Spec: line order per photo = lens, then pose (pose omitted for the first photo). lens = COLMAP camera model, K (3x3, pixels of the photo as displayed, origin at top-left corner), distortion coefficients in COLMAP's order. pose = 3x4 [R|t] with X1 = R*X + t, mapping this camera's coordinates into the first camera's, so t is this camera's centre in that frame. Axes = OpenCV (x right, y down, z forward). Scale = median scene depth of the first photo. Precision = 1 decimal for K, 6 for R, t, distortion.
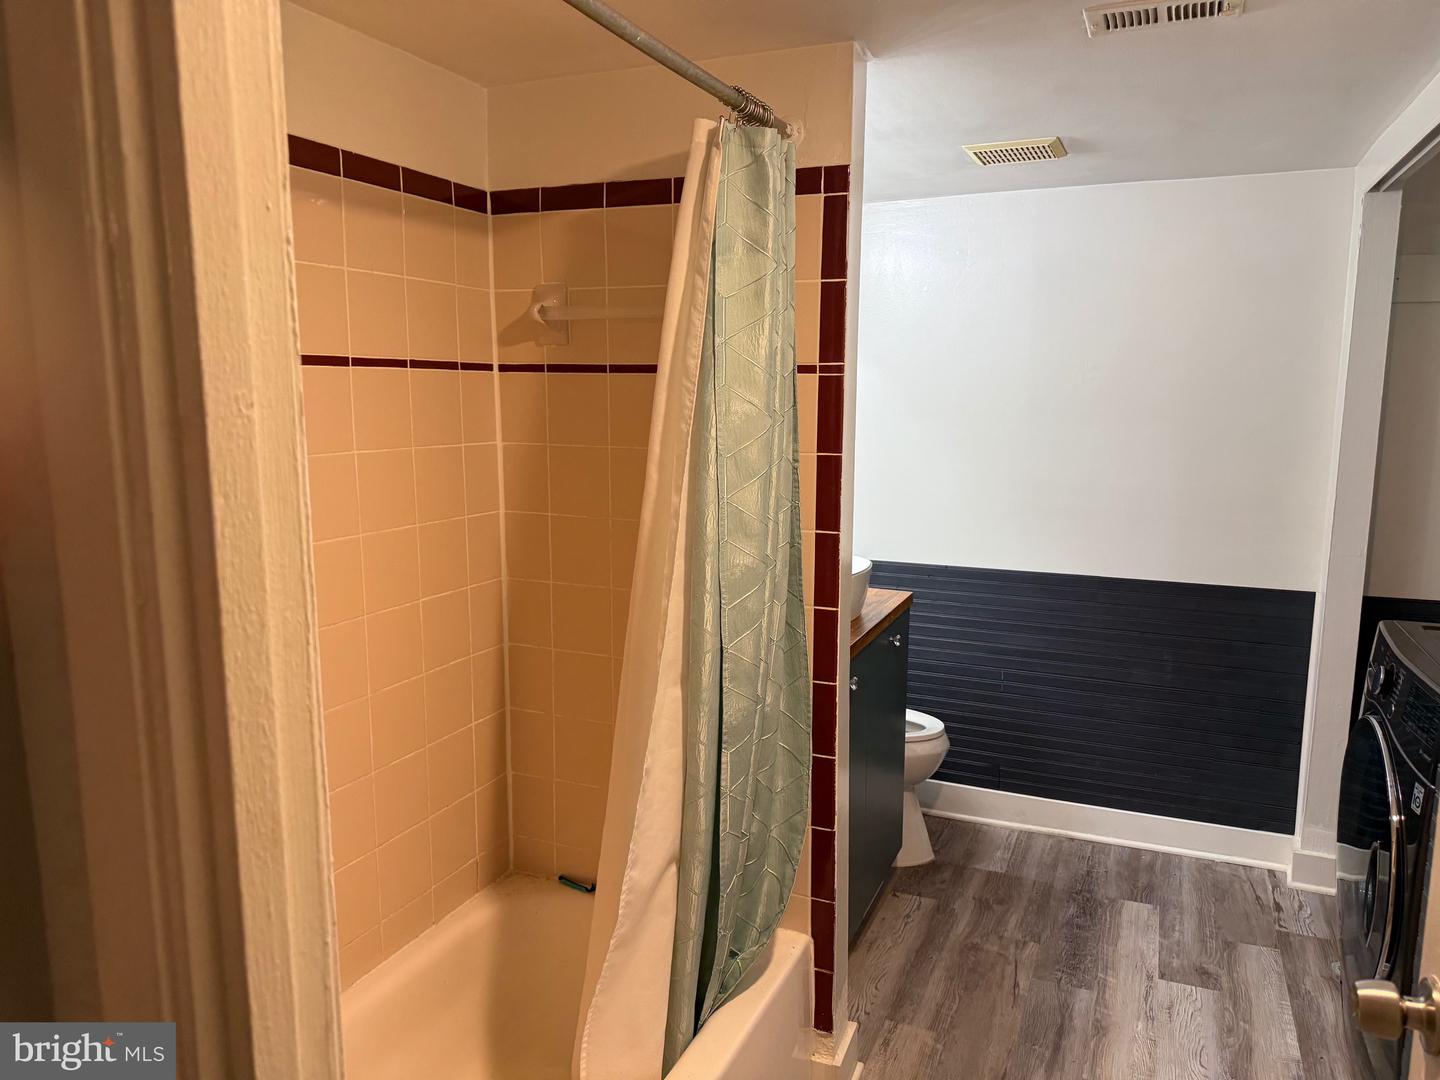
lens RADIAL K [[1019.6, 0, 719.9], [0, 1019.6, 546.0], [0, 0, 1]] dist [0.113085, -0.161886]
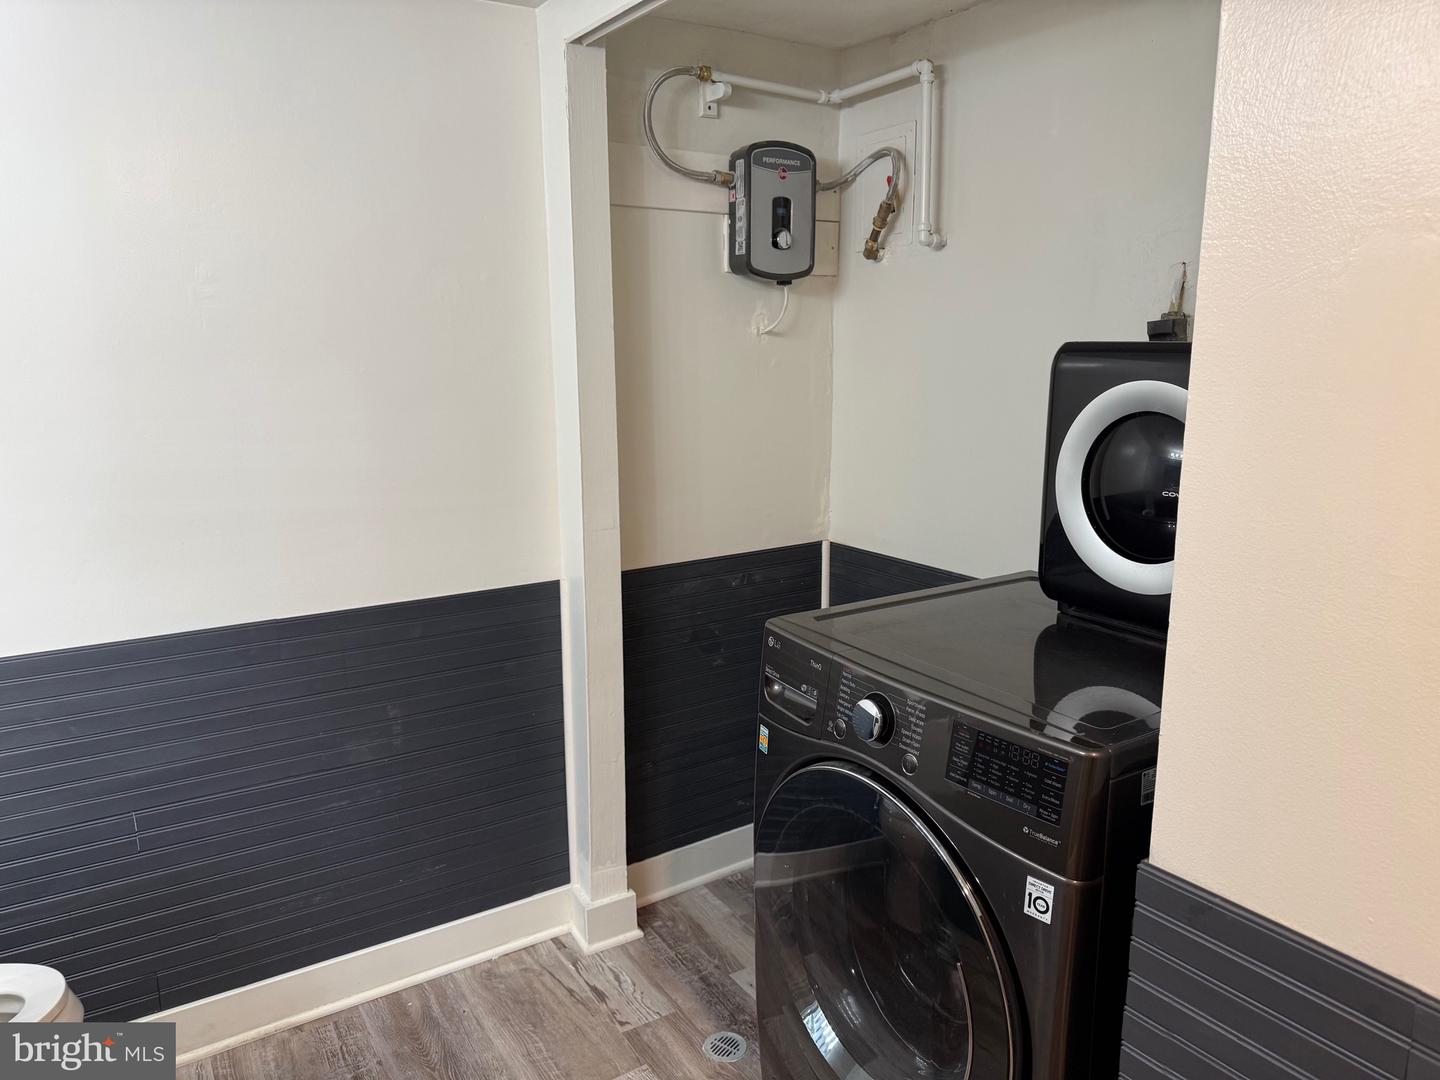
lens RADIAL K [[1019.6, 0, 719.9], [0, 1019.6, 546.0], [0, 0, 1]] dist [0.113085, -0.161886]
pose [[0.567131, -0.173269, 0.805196, 0.024499], [0.132898, 0.984062, 0.118153, -0.054916], [-0.812835, 0.040001, 0.581119, 0.438924]]
